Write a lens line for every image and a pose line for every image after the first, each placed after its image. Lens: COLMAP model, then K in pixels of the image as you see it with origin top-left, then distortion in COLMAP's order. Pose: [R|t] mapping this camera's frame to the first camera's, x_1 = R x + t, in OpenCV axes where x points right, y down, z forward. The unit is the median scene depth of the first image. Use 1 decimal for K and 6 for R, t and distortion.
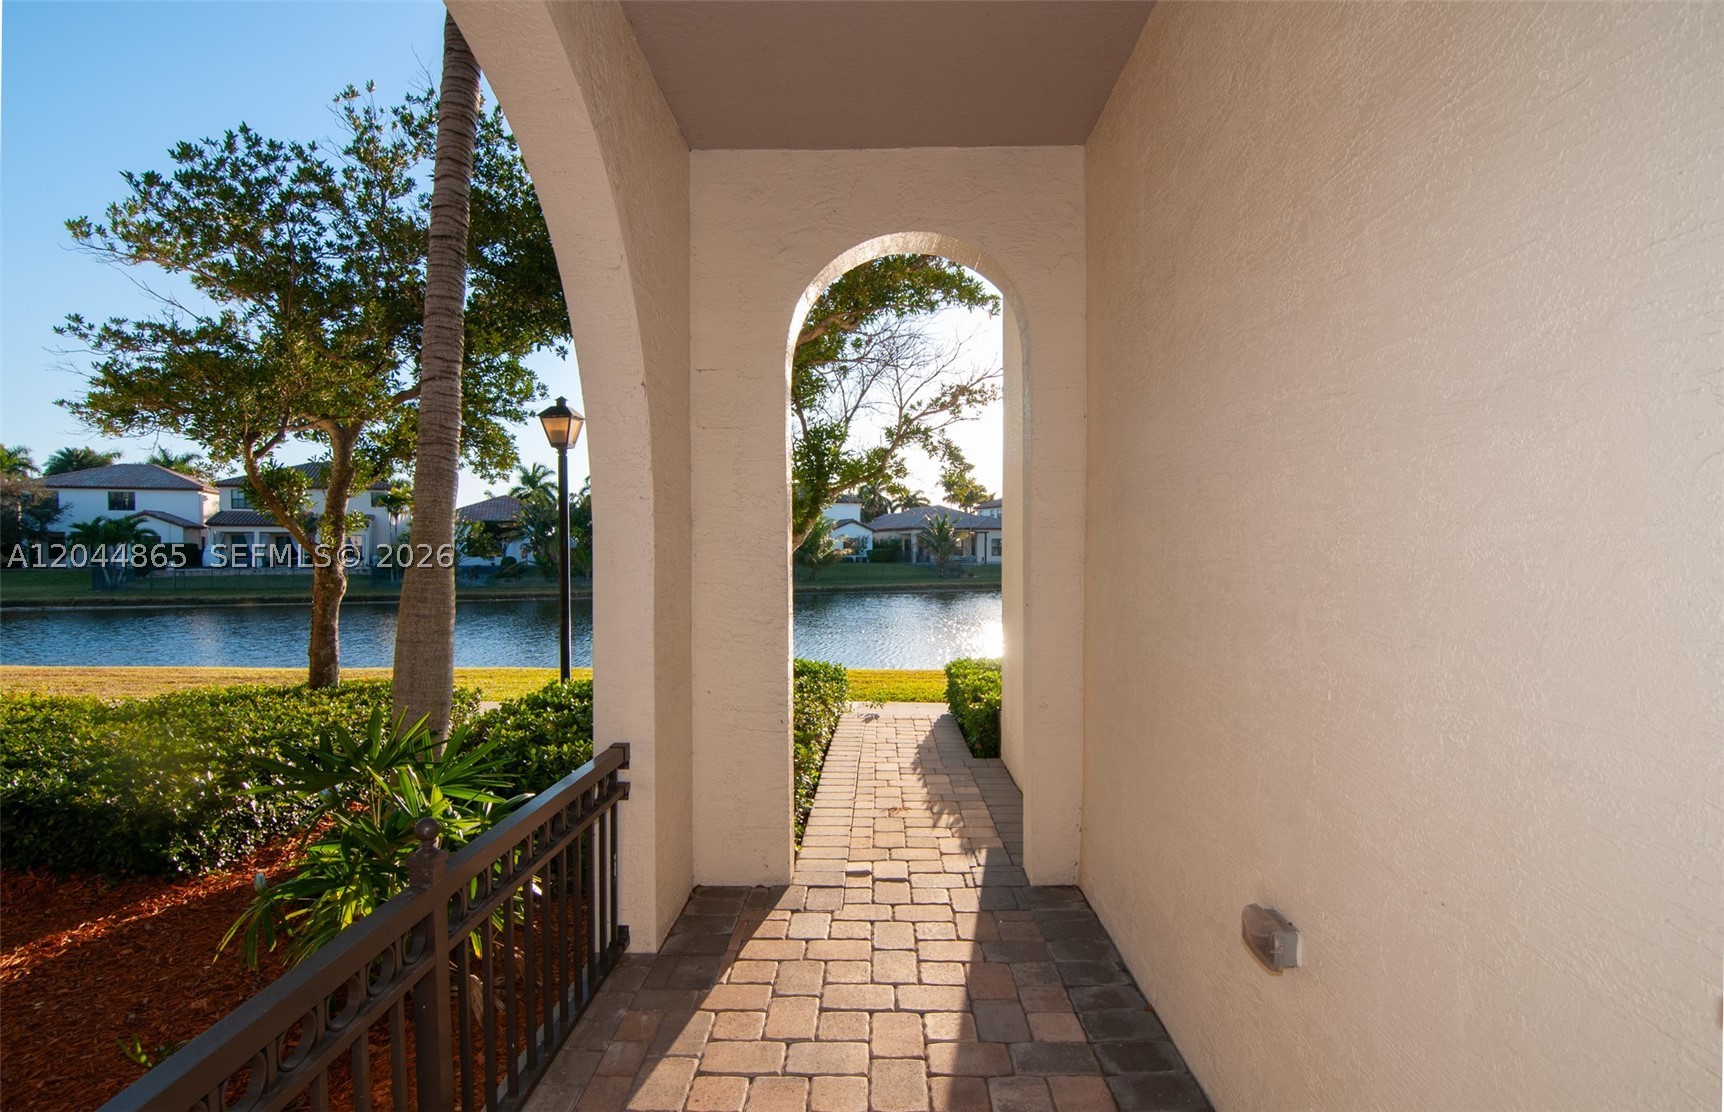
lens RADIAL K [[840.2, 0, 860.8], [0, 840.2, 597.5], [0, 0, 1]] dist [0.002125, -0.012519]
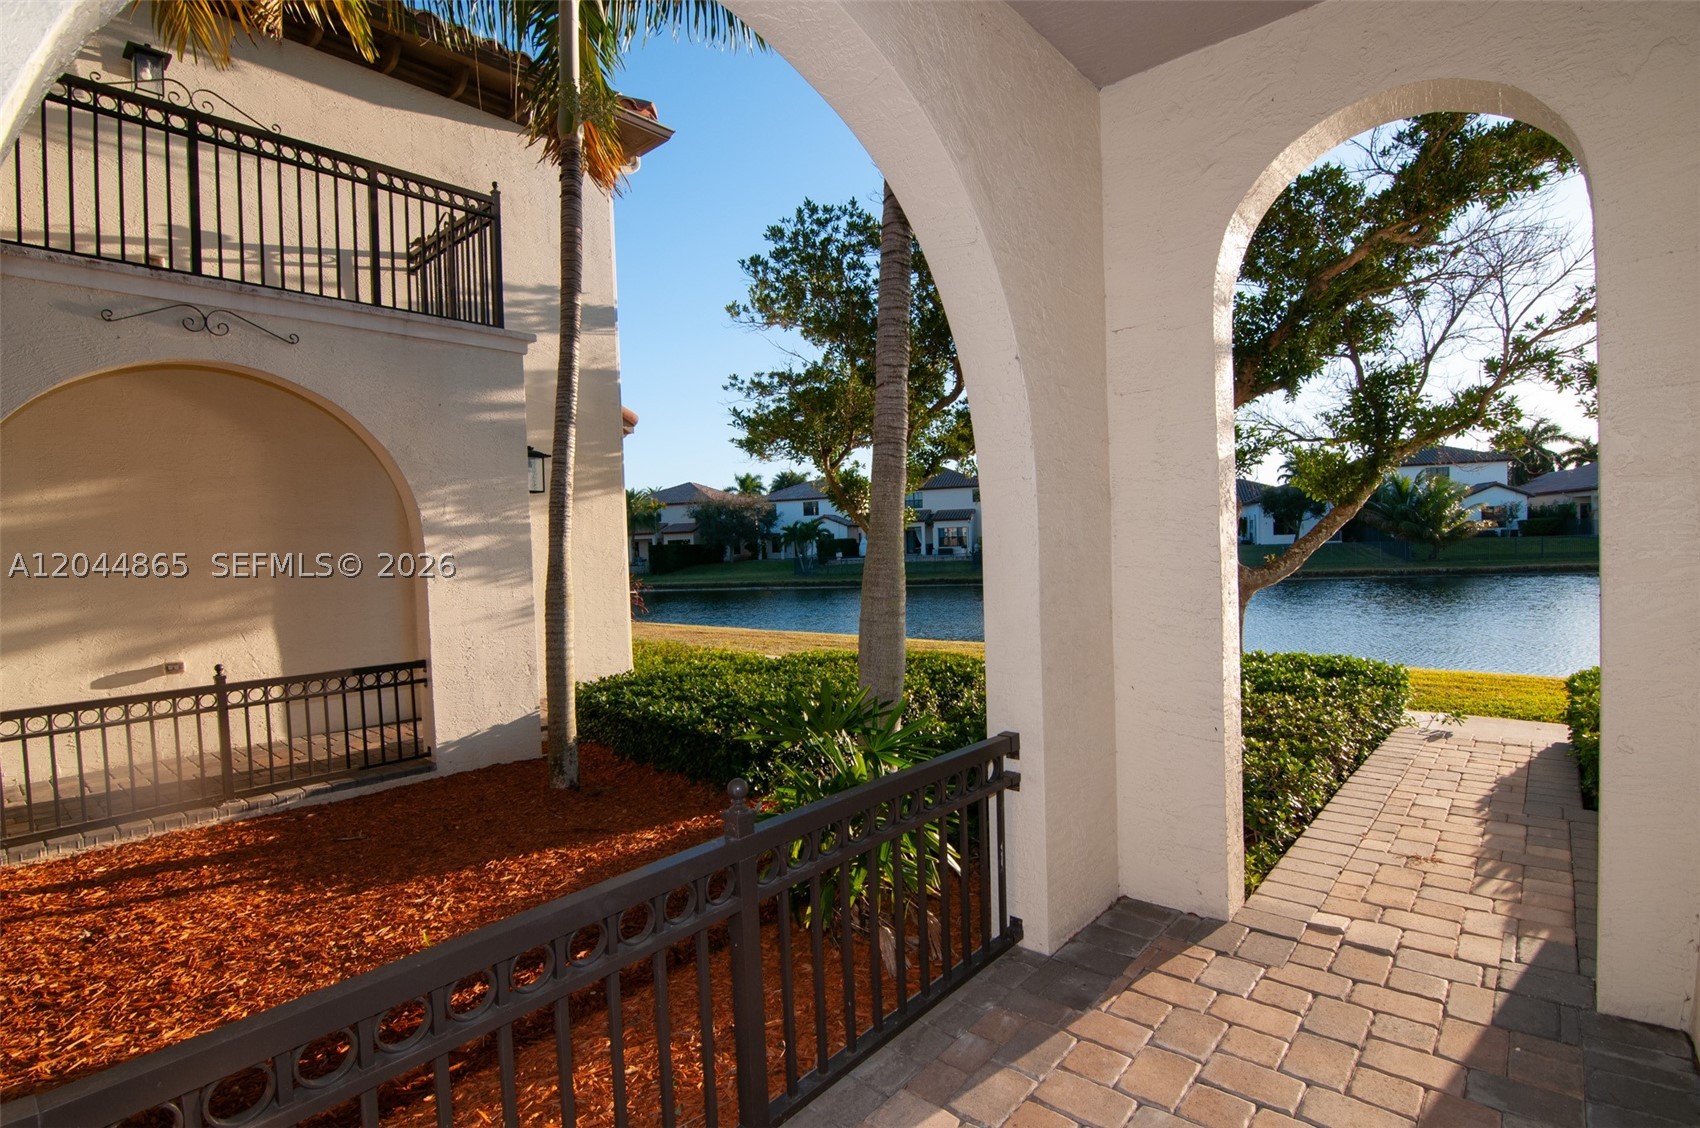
lens RADIAL K [[829.2, 0, 848.7], [0, 829.2, 600.6], [0, 0, 1]] dist [0.000441, -0.012361]
pose [[0.772288, 0.015869, -0.635075, 0.097392], [-0.000567, 0.999705, 0.024291, -0.001475], [0.635273, -0.018399, 0.772069, 0.077044]]
